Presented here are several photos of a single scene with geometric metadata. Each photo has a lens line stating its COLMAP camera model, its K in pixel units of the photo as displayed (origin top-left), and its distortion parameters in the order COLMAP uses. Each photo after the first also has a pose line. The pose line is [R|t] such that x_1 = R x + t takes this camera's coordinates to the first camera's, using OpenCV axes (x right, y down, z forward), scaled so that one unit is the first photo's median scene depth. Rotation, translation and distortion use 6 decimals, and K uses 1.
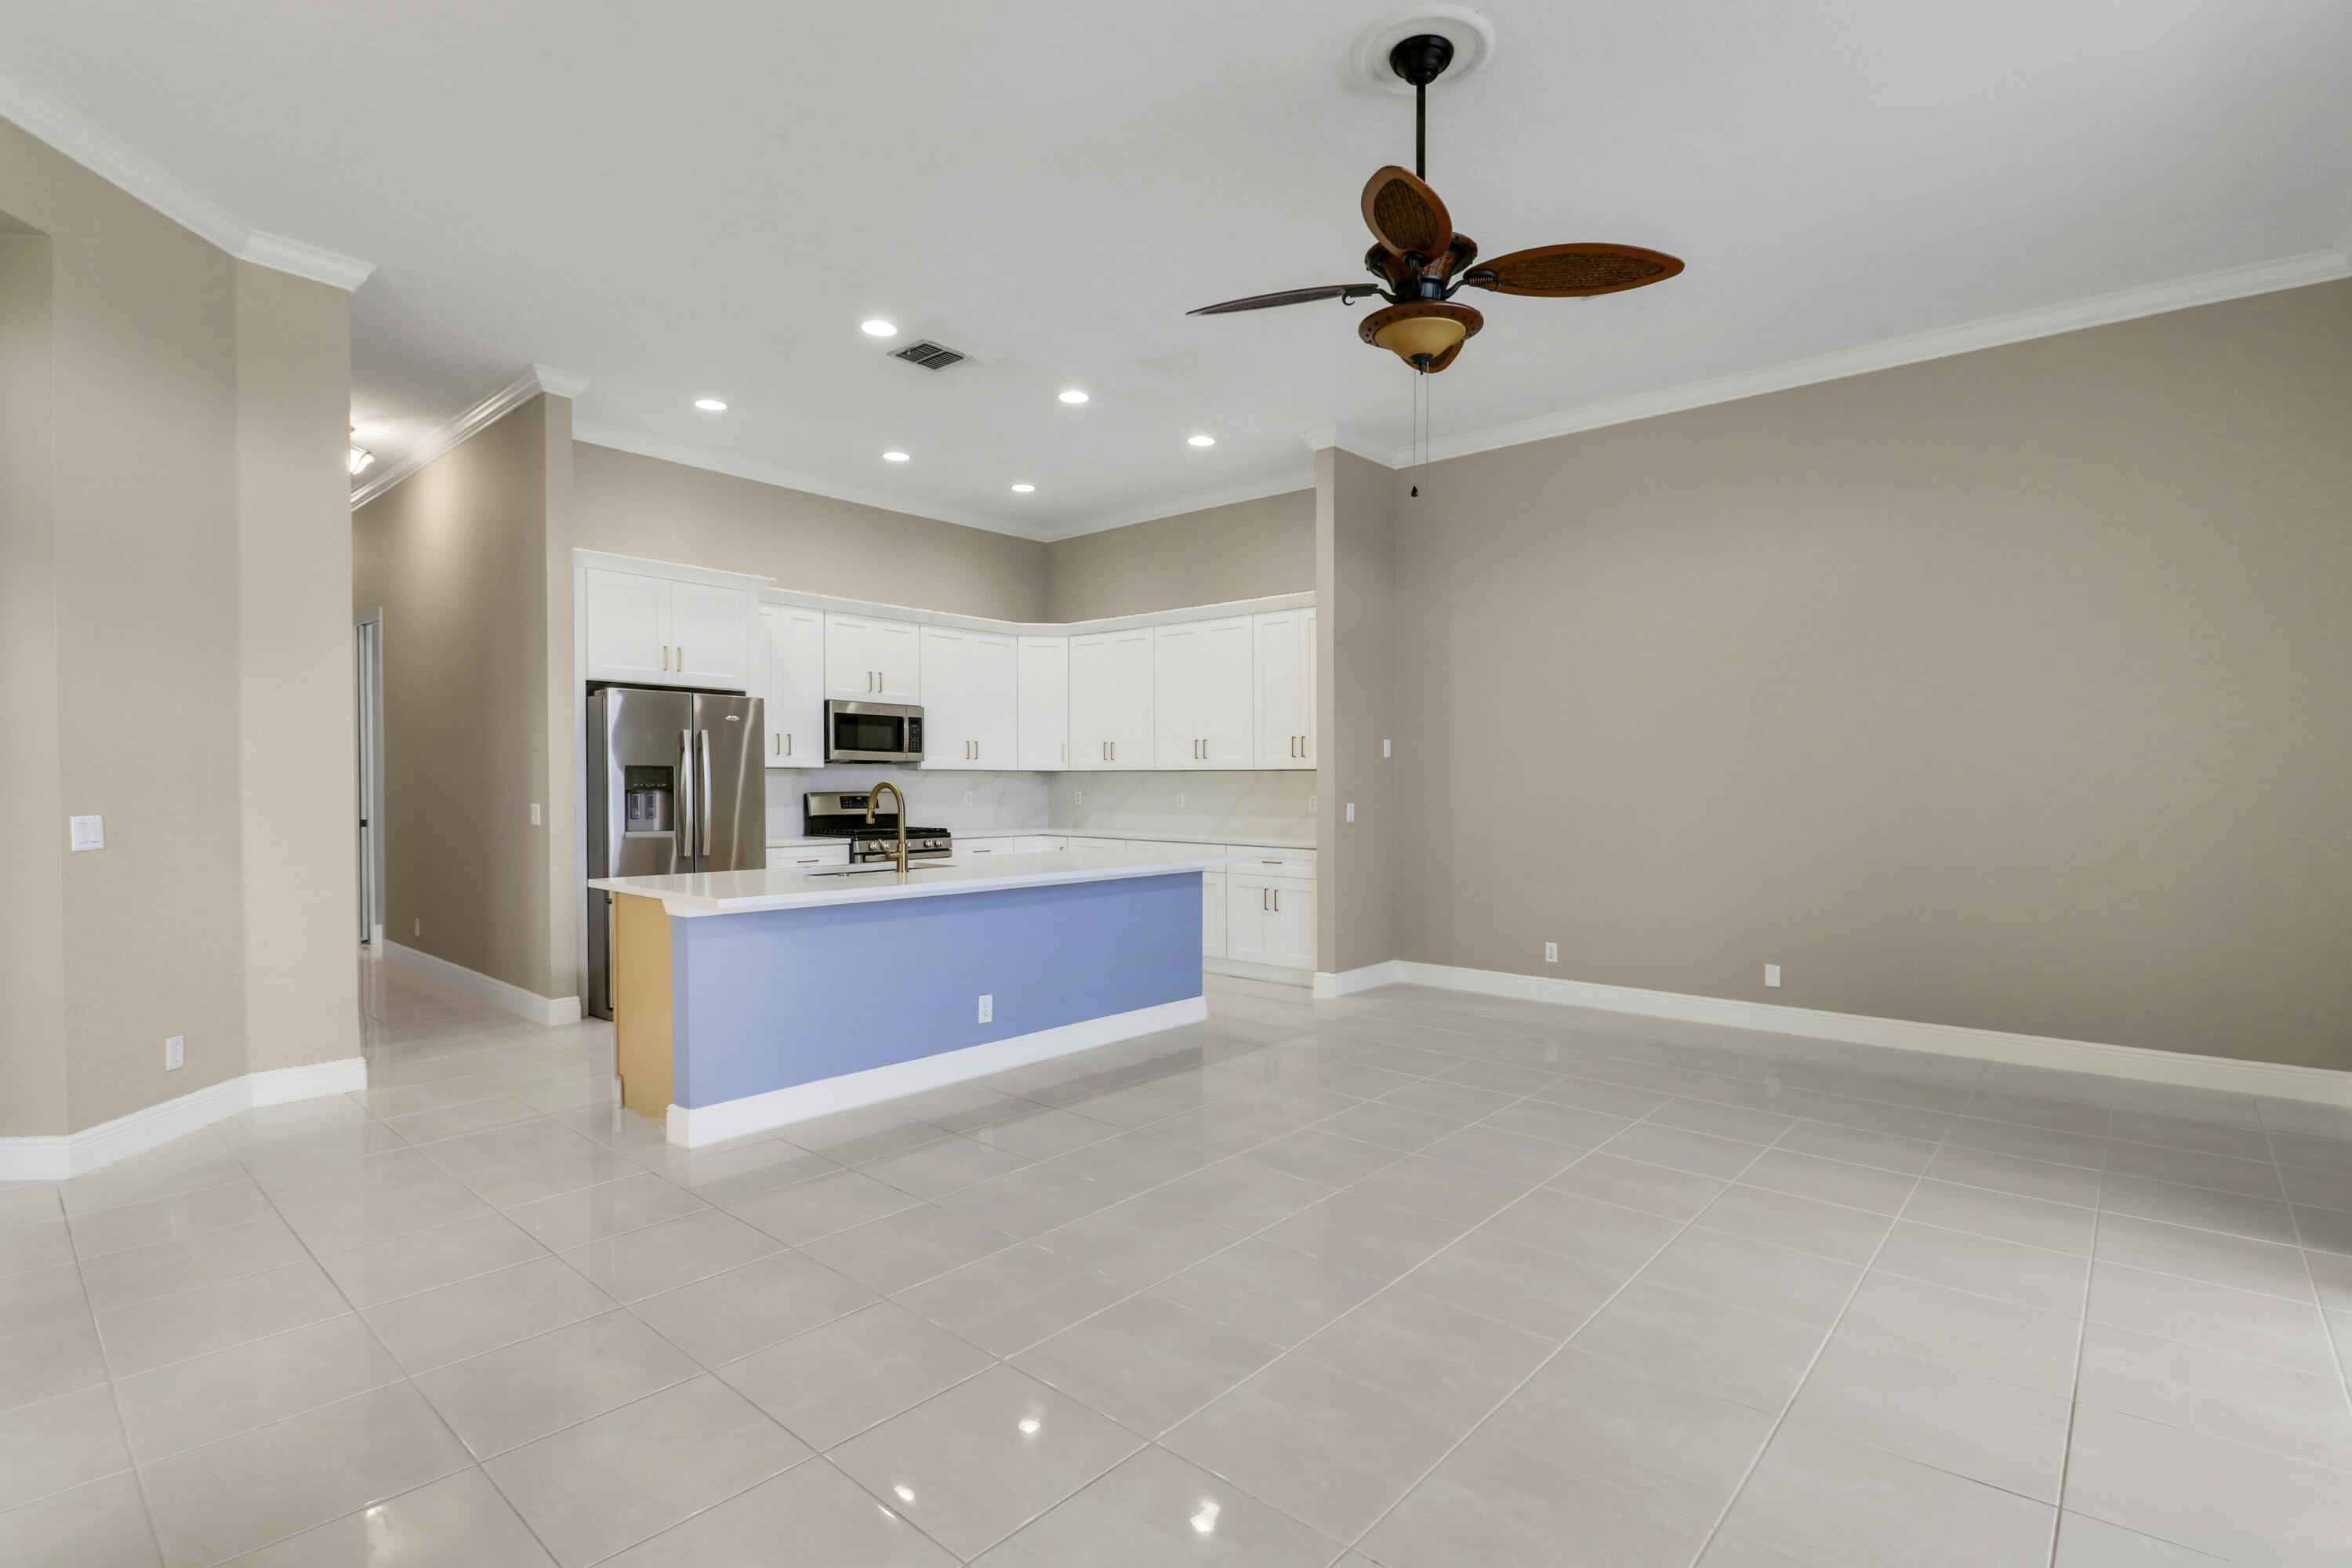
lens RADIAL K [[1104.7, 0, 1193.8], [0, 1104.7, 795.2], [0, 0, 1]] dist [0.000156, -0.007680]
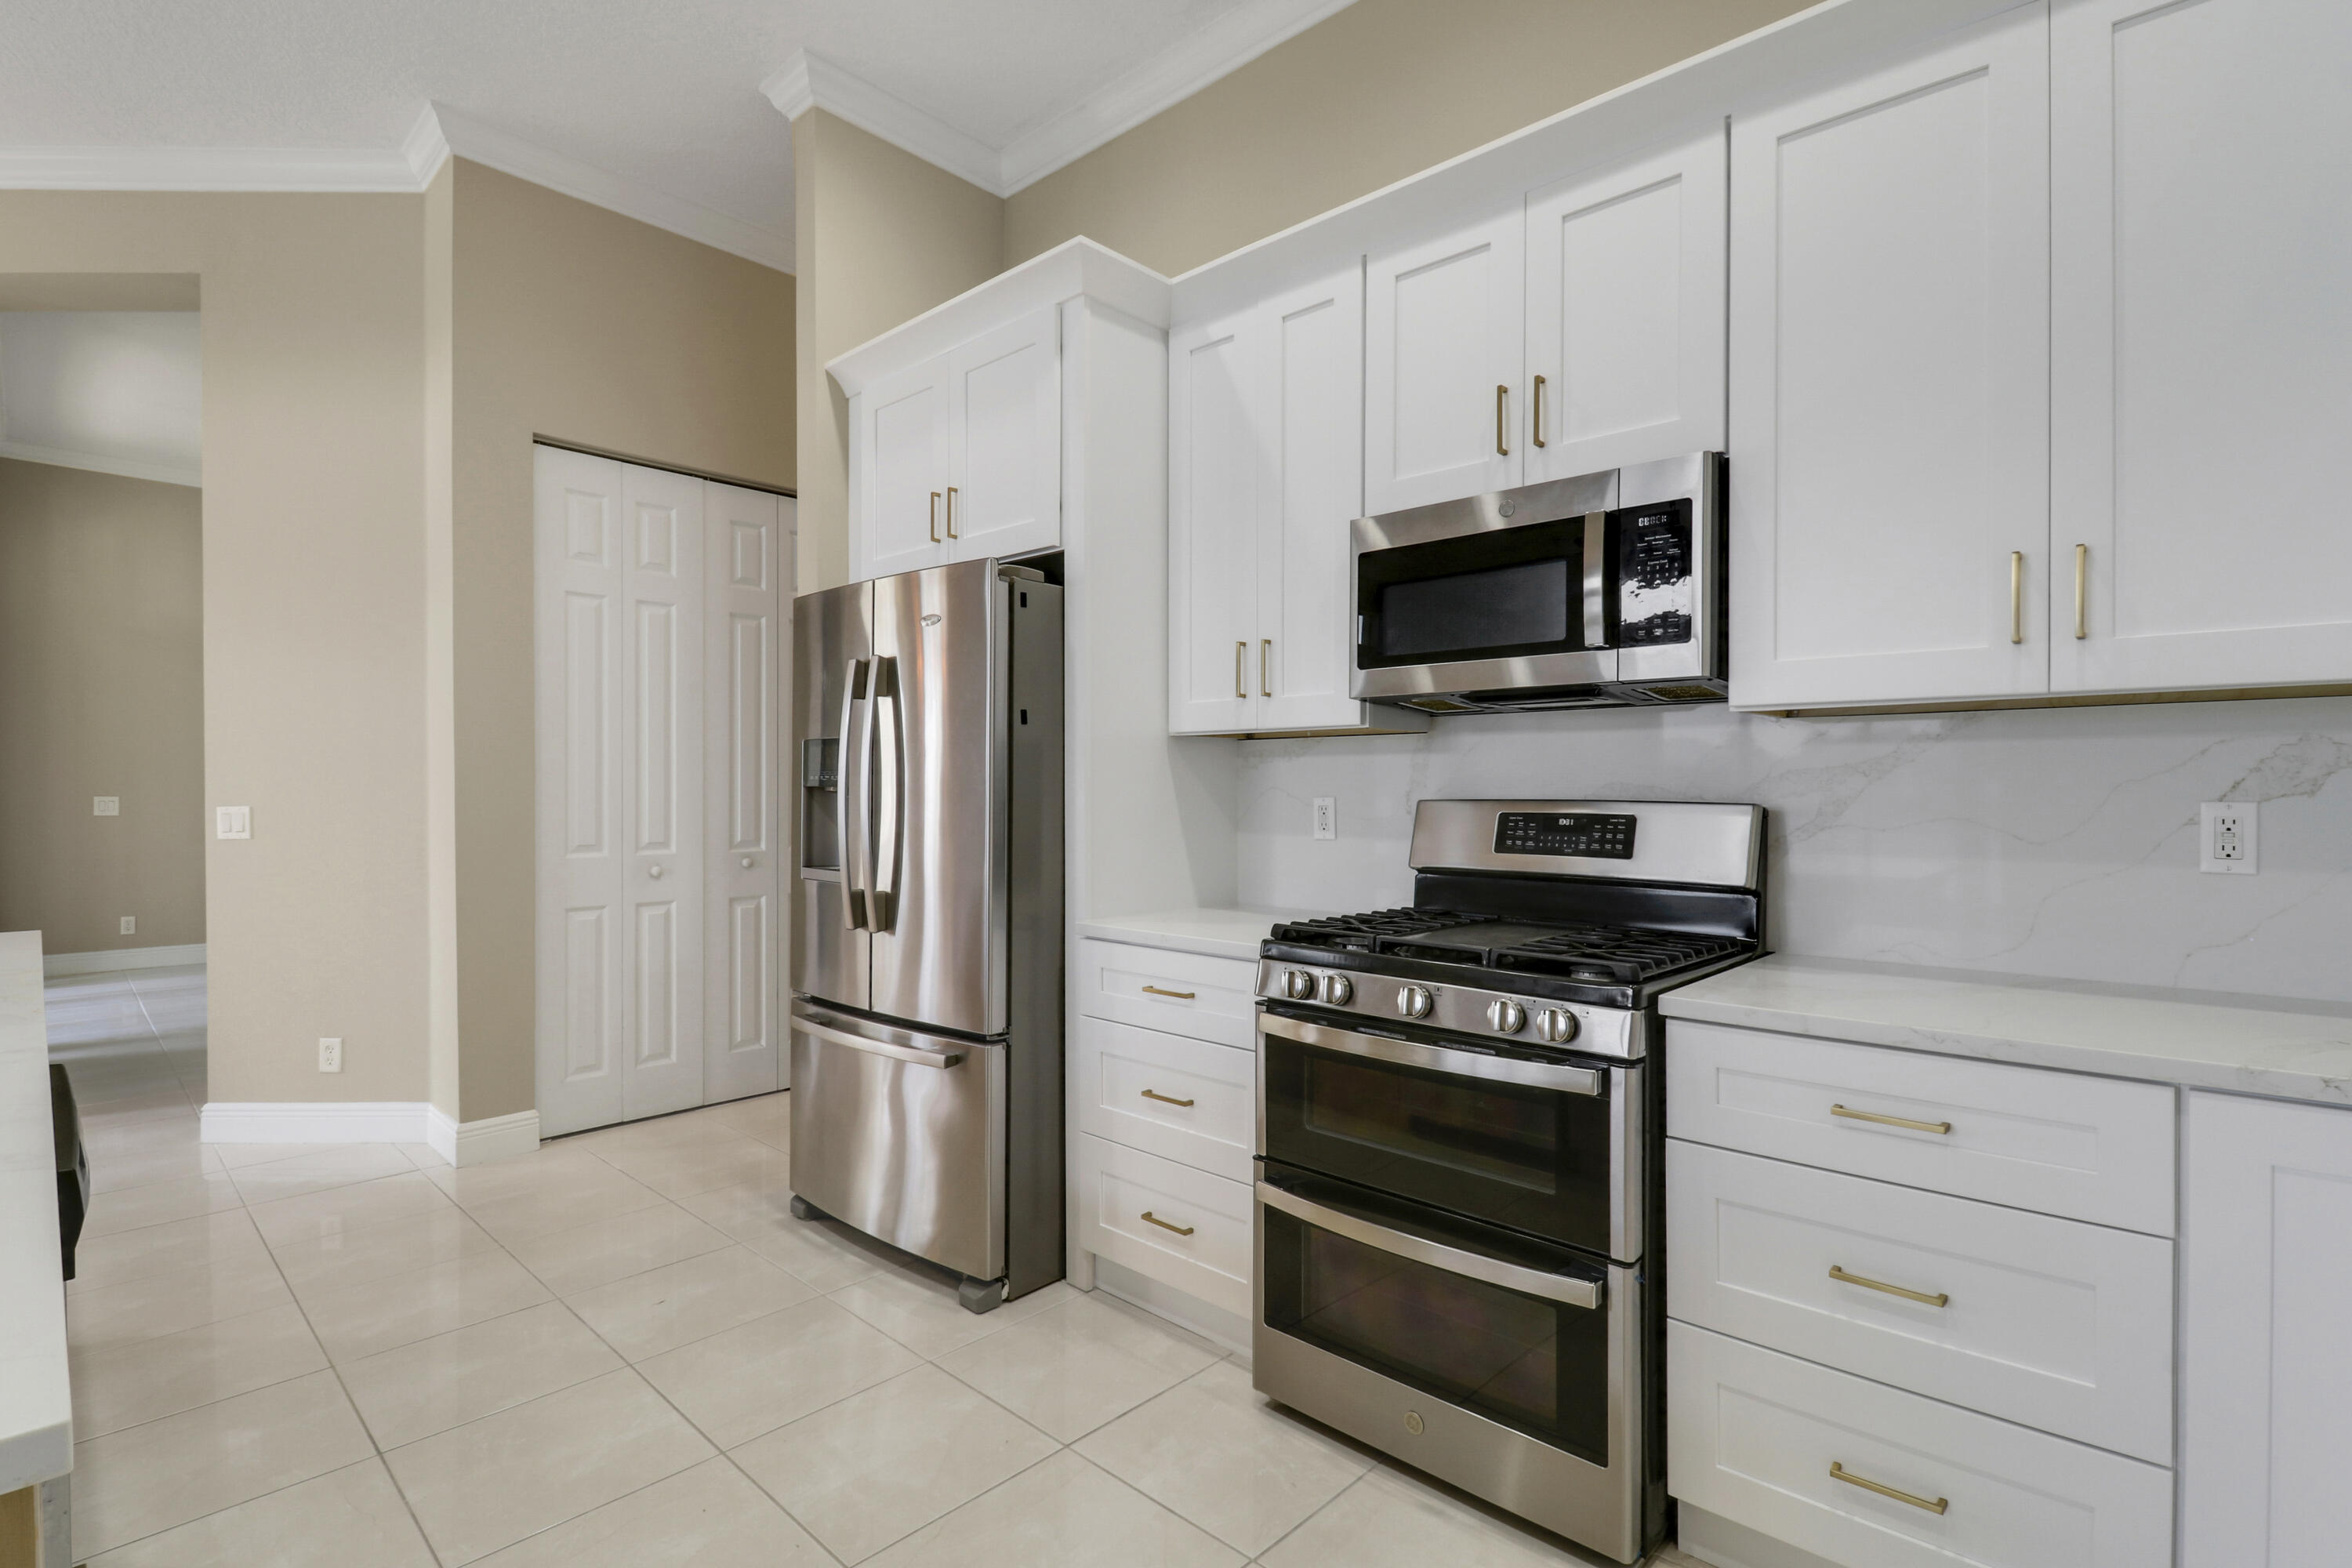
lens RADIAL K [[1124.9, 0, 1160.8], [0, 1124.9, 787.8], [0, 0, 1]] dist [0.003712, -0.018020]
pose [[-0.055138, -0.004078, -0.998470, 0.007344], [-0.013830, 0.999899, -0.003321, -0.003696], [0.998383, 0.013626, -0.055189, 0.928653]]
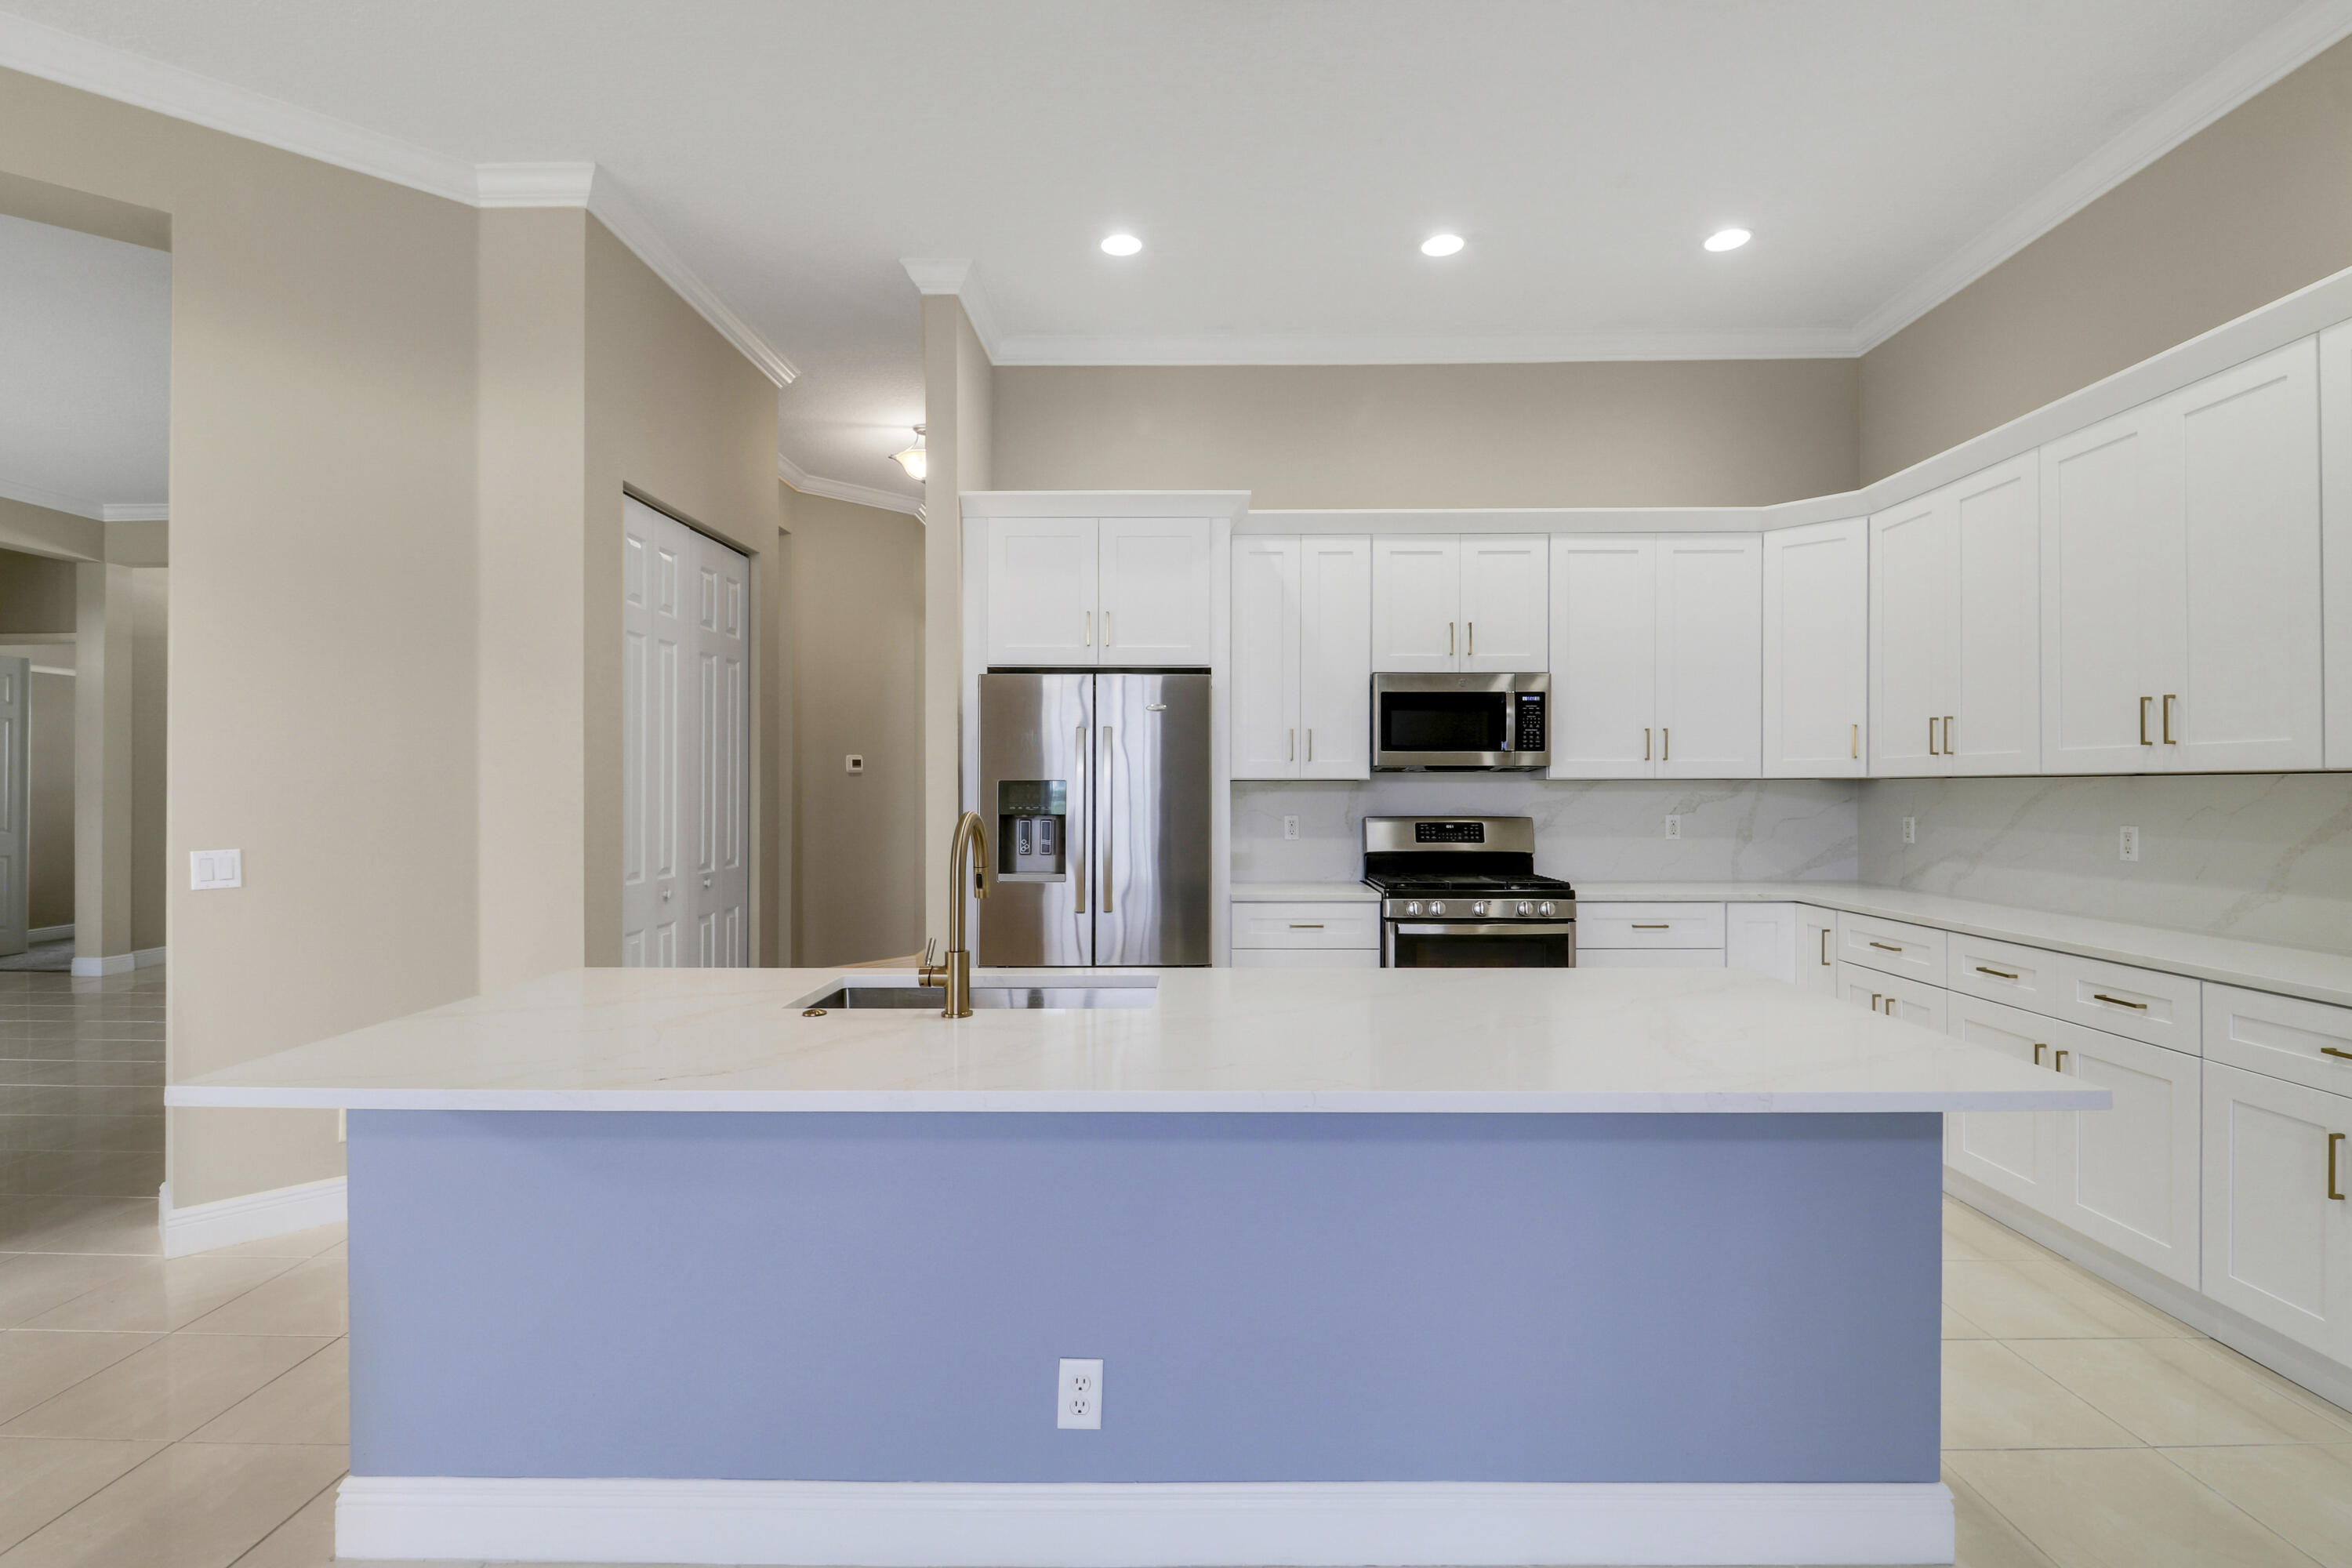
lens RADIAL K [[1096.4, 0, 1186.3], [0, 1096.4, 787.3], [0, 0, 1]] dist [-0.014559, -0.000340]
pose [[0.637342, -0.006180, -0.770556, 0.085147], [-0.006397, 0.999891, -0.013310, -0.010449], [0.770554, 0.013412, 0.637233, 0.495190]]
